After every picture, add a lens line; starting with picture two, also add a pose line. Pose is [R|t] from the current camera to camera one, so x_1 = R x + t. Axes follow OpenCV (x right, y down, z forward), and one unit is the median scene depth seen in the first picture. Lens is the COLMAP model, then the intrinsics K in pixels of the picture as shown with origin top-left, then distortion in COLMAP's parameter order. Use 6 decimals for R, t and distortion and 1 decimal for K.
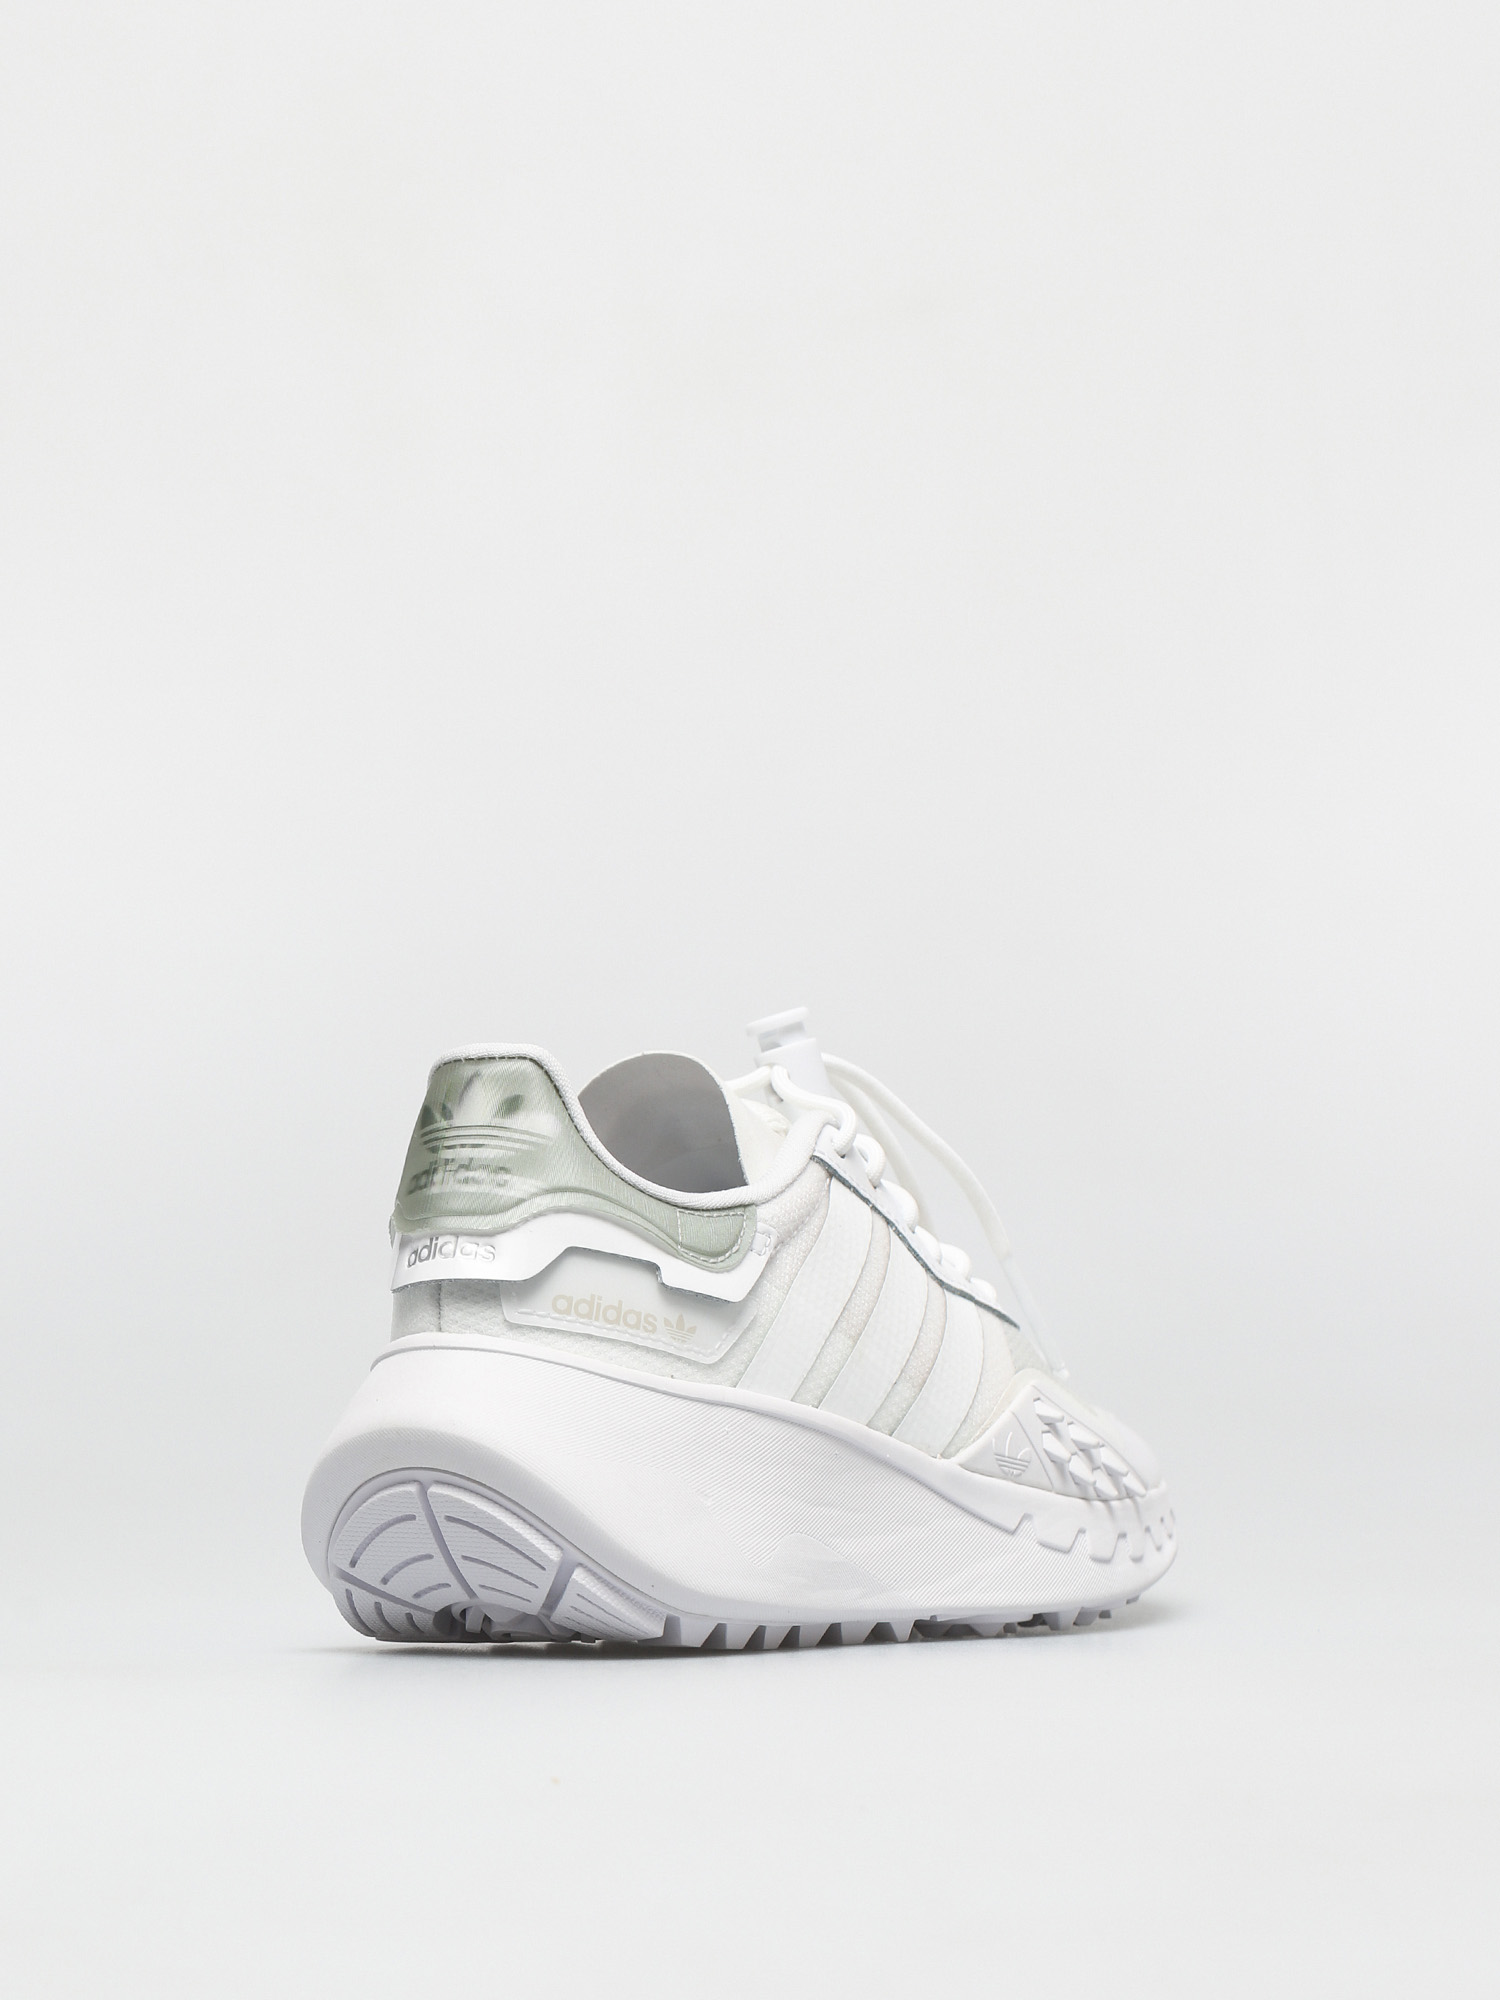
lens RADIAL K [[7549.7, 0, 750.0], [0, 7549.7, 1000.0], [0, 0, 1]] dist [-0.238634, 3.096474]
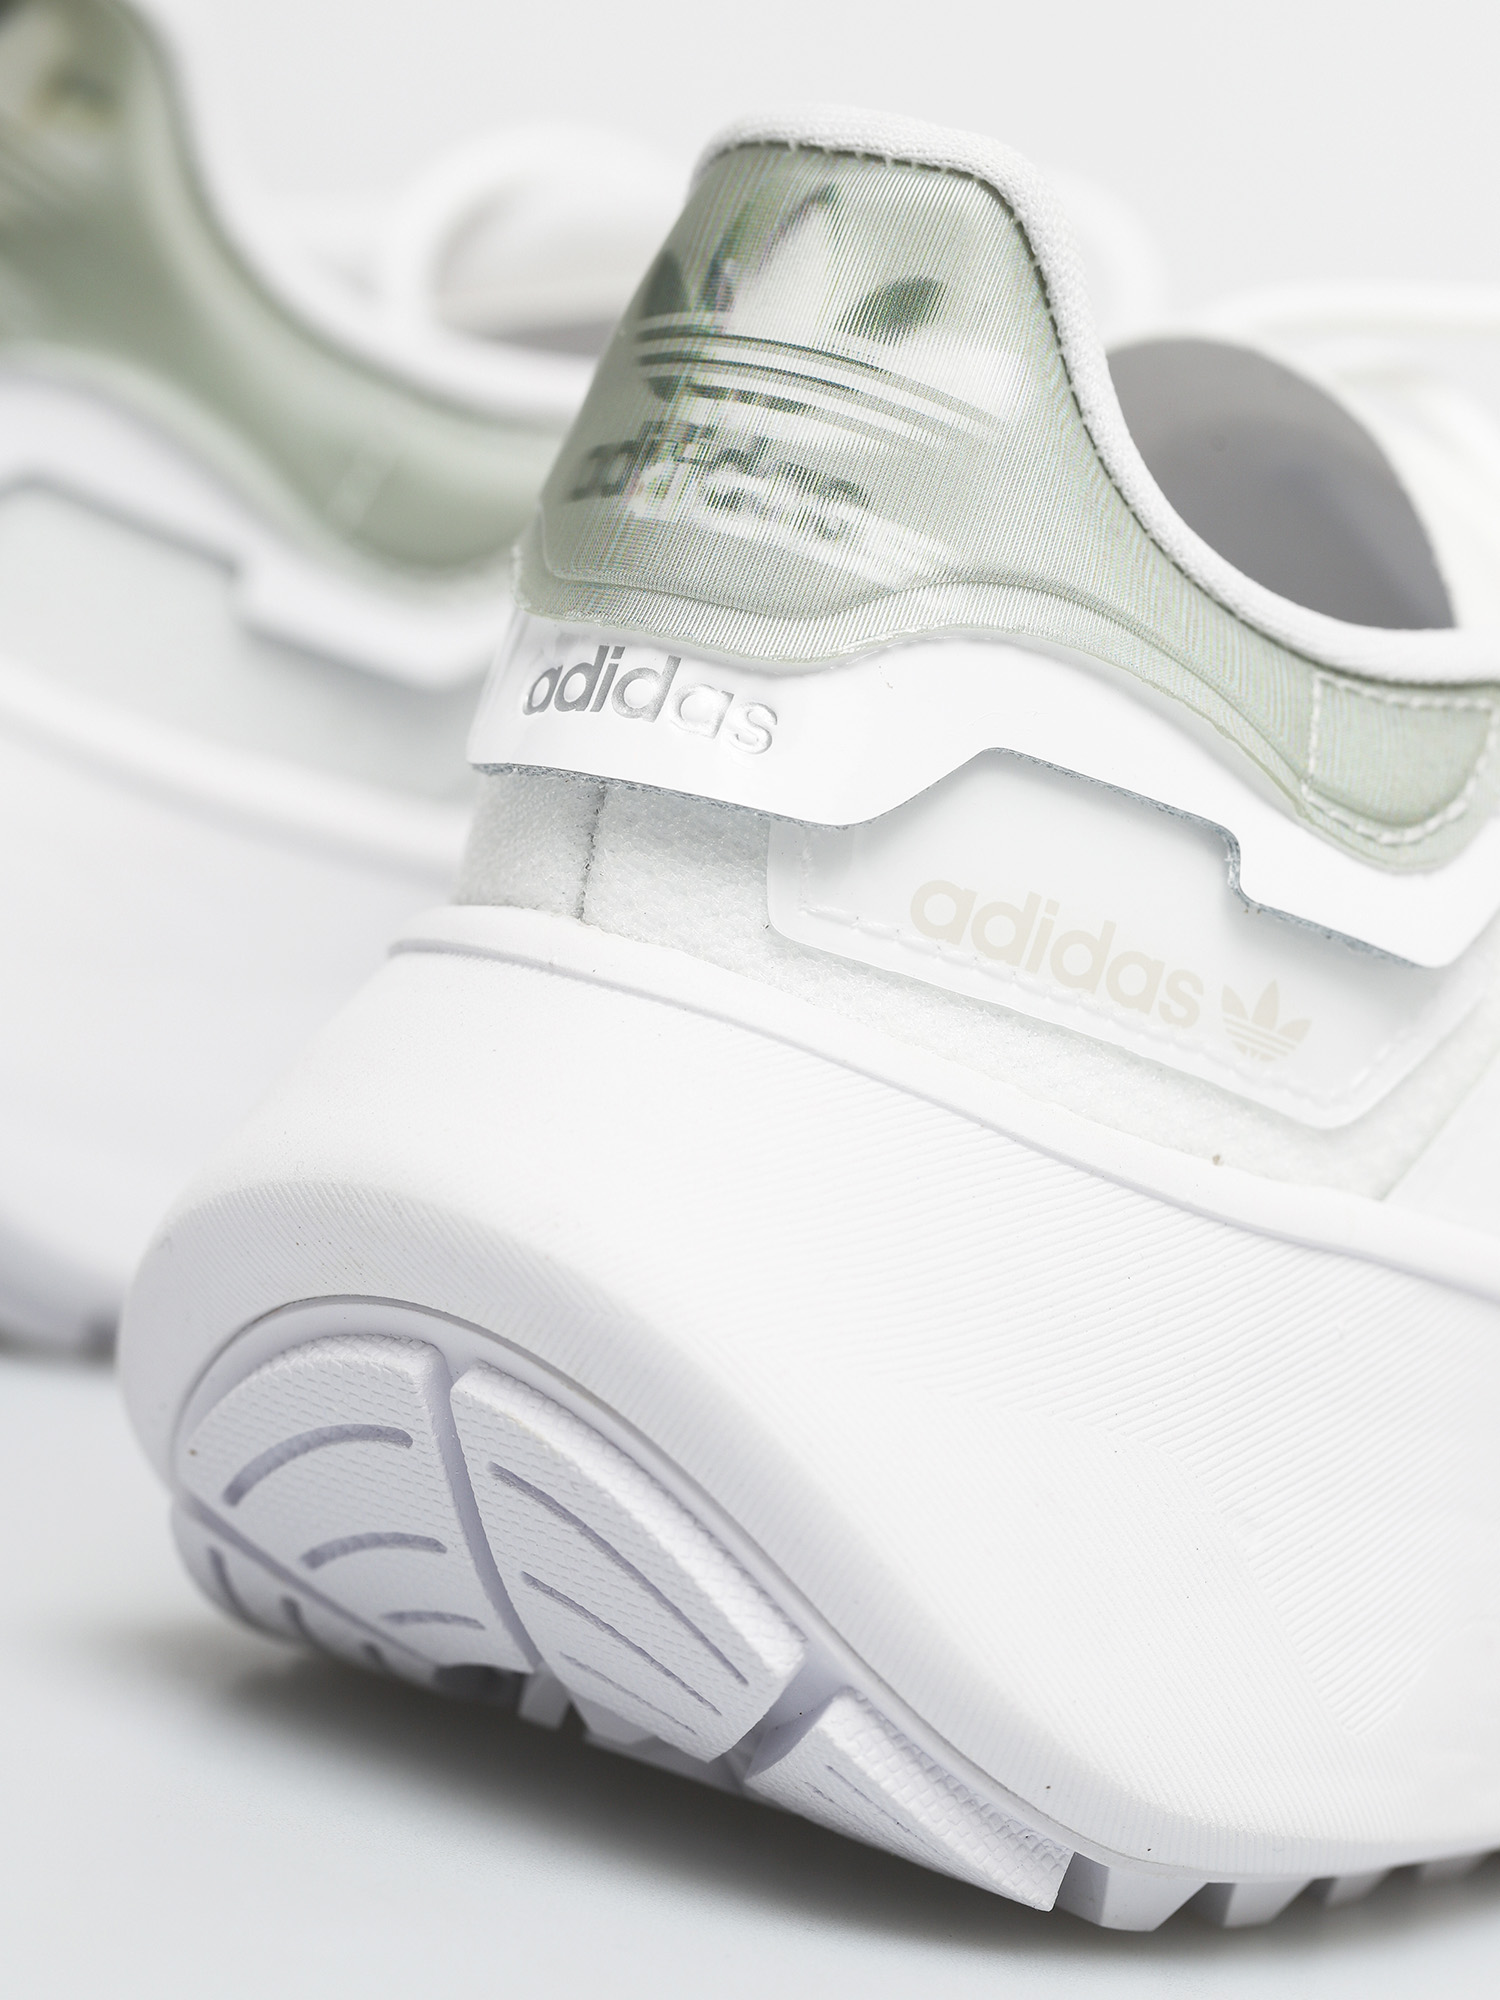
lens RADIAL K [[7549.7, 0, 750.0], [0, 7549.7, 1000.0], [0, 0, 1]] dist [-0.238634, 3.096474]
pose [[0.981537, 0.185428, -0.046924, -0.016475], [-0.176546, 0.972677, 0.150766, -0.005893], [0.073598, -0.139698, 0.987455, 0.656703]]
